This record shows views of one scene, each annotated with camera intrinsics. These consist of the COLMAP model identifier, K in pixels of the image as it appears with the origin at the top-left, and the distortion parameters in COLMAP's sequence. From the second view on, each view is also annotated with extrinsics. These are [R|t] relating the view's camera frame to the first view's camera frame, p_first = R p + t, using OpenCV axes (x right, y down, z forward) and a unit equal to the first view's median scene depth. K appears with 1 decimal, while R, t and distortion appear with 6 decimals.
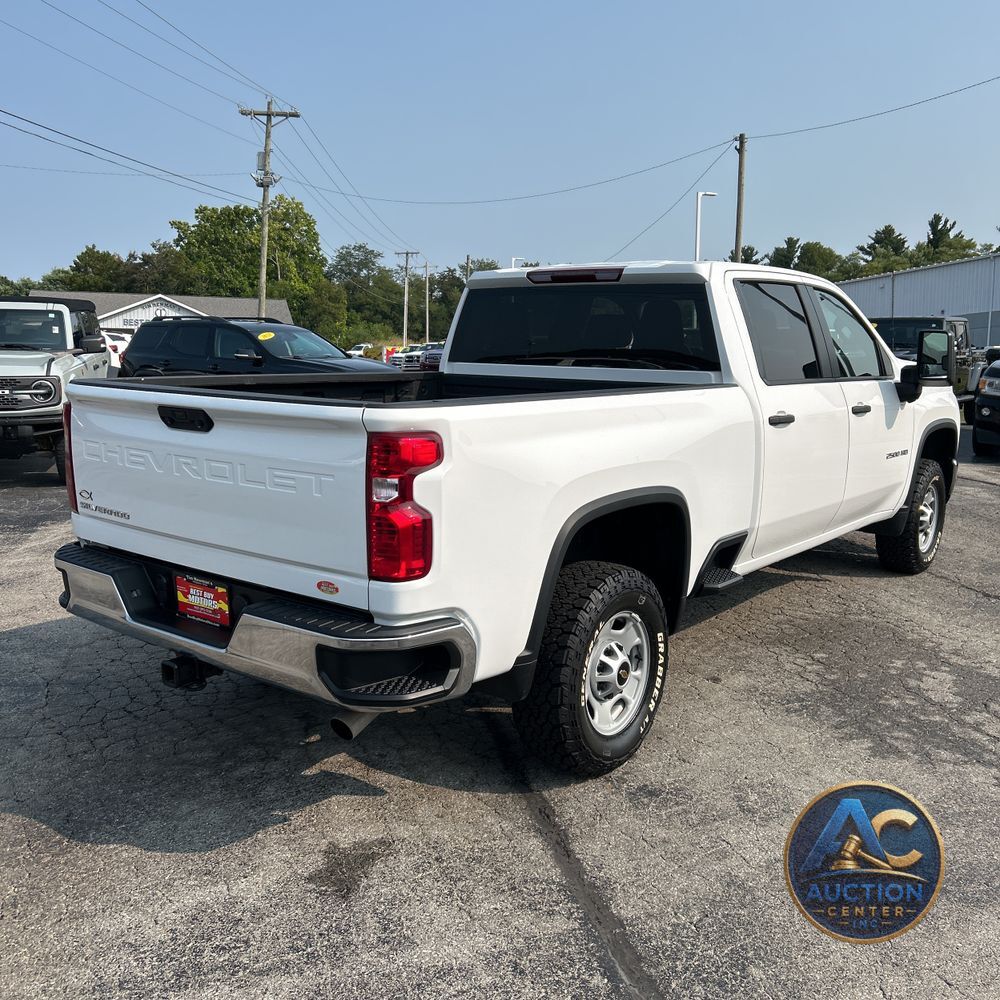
lens RADIAL K [[1008.9, 0, 500.0], [0, 1008.9, 500.0], [0, 0, 1]] dist [0.085765, -0.174332]
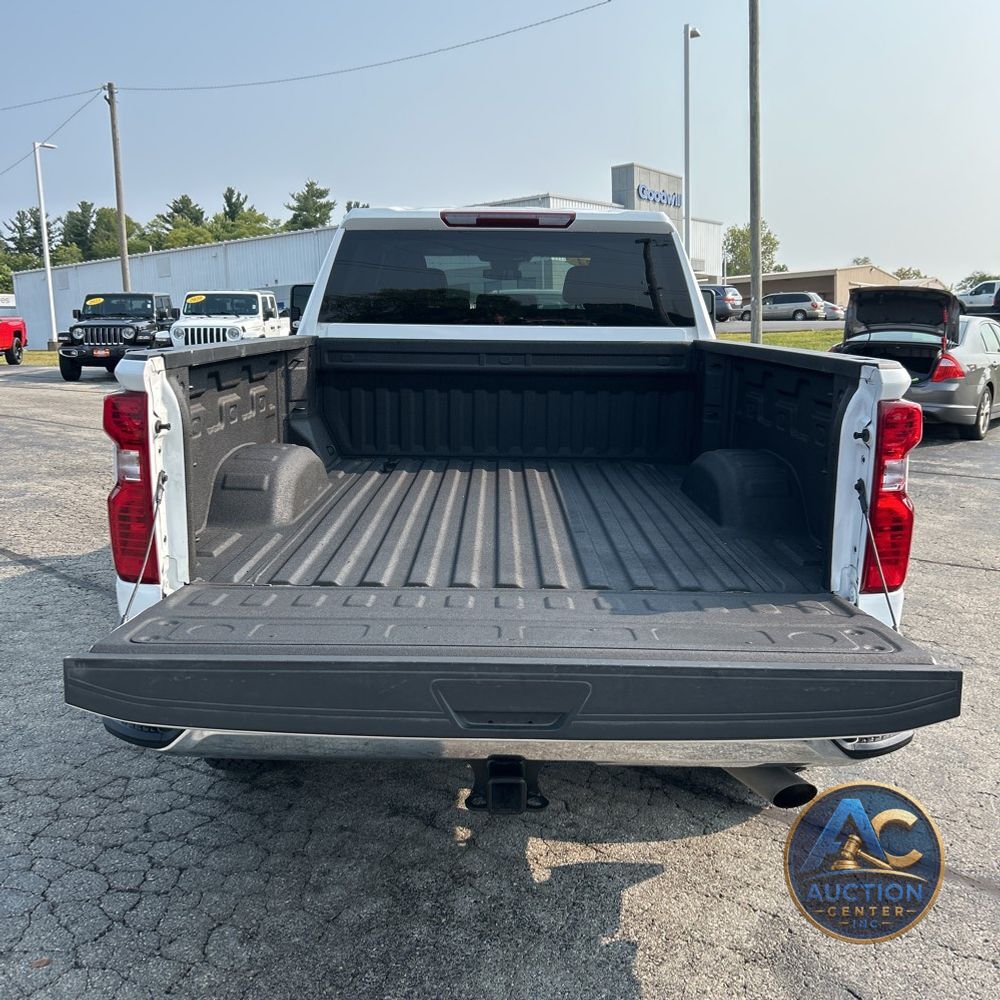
lens RADIAL K [[1010.8, 0, 496.1], [0, 1010.8, 490.0], [0, 0, 1]] dist [0.035711, -0.023193]
pose [[0.788927, -0.113400, 0.603933, -0.504684], [0.101299, 0.993379, 0.054197, -0.043092], [-0.606080, 0.018421, 0.795191, 0.344843]]
